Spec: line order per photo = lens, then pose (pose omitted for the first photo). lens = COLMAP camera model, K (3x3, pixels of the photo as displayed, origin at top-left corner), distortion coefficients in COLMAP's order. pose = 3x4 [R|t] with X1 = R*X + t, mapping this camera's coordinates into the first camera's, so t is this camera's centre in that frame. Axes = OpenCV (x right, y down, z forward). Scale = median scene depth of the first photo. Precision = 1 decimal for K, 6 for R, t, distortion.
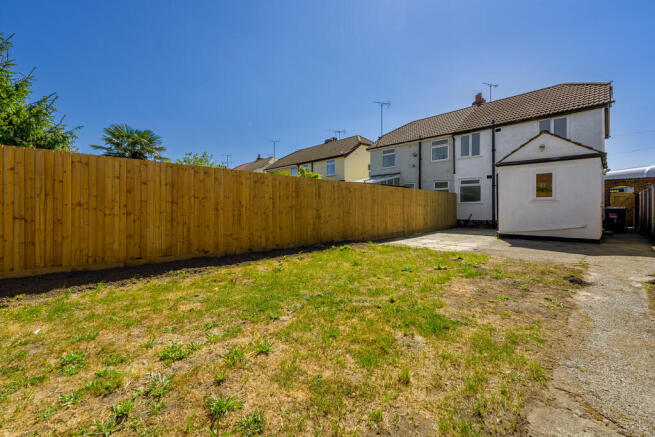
lens RADIAL K [[273.4, 0, 322.8], [0, 273.4, 206.9], [0, 0, 1]] dist [0.001104, 0.000059]
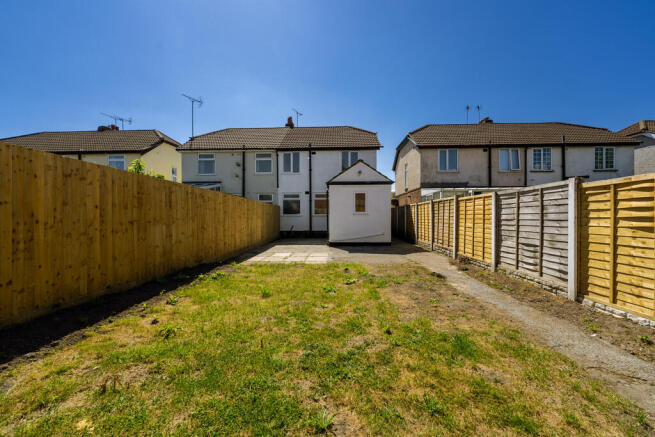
lens RADIAL K [[271.1, 0, 329.2], [0, 271.1, 218.4], [0, 0, 1]] dist [0.000841, -0.000042]
pose [[0.712986, -0.001436, 0.701176, -0.119551], [0.000572, 0.999999, 0.001466, -0.004331], [-0.701178, -0.000644, 0.712986, 0.129056]]
